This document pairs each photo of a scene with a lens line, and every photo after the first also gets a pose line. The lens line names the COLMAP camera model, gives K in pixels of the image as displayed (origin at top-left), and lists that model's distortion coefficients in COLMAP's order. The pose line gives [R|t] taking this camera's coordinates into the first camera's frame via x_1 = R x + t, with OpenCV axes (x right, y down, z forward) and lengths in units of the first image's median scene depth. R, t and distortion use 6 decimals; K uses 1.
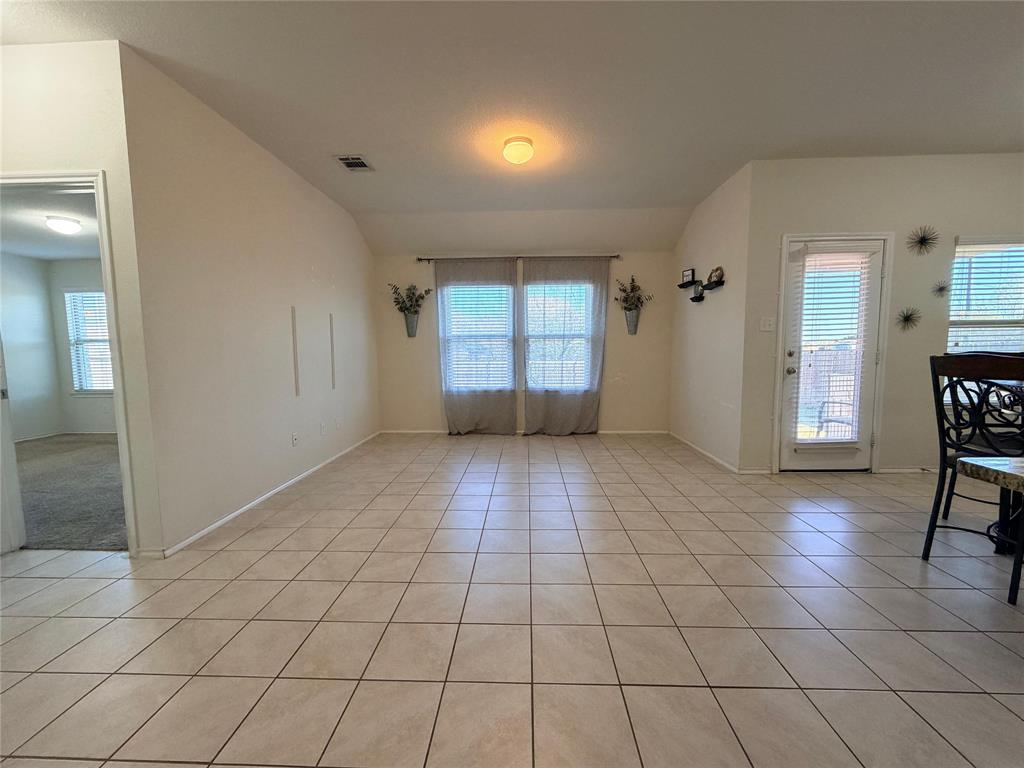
lens RADIAL K [[409.4, 0, 512.8], [0, 409.4, 385.1], [0, 0, 1]] dist [-0.000562, 0.000084]
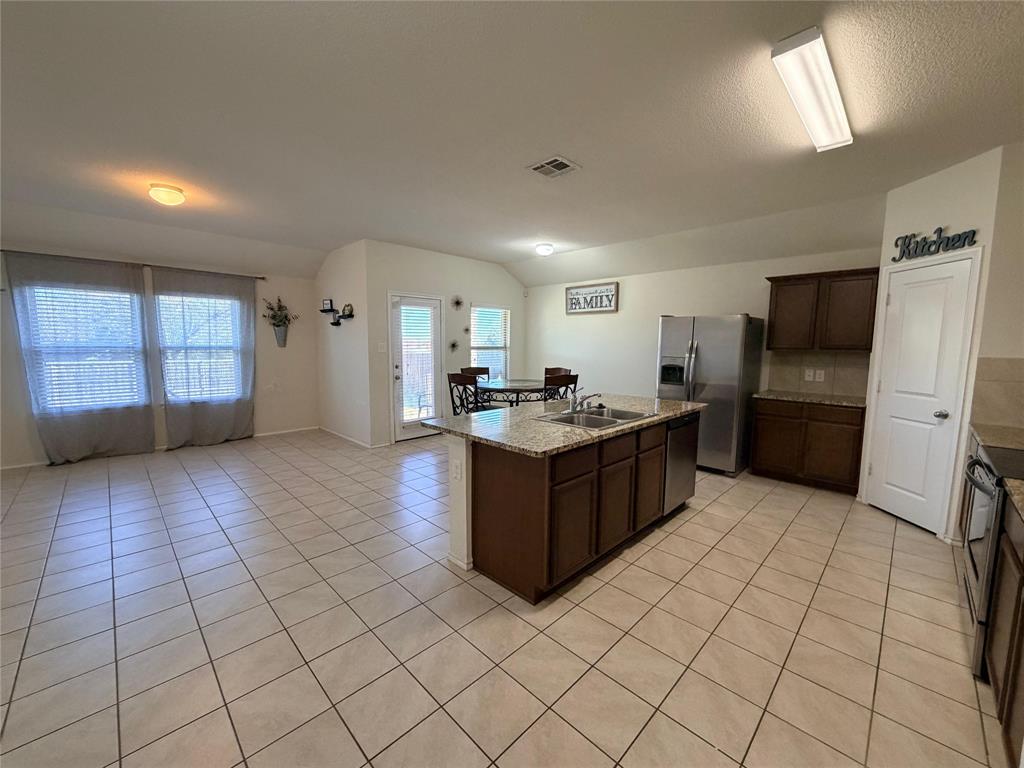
lens RADIAL K [[409.4, 0, 511.3], [0, 409.4, 386.2], [0, 0, 1]] dist [-0.000562, 0.000084]
pose [[0.686414, -0.062791, 0.724495, -0.124393], [0.048964, 0.997995, 0.040104, -0.032906], [-0.725560, 0.007946, 0.688113, -0.304393]]
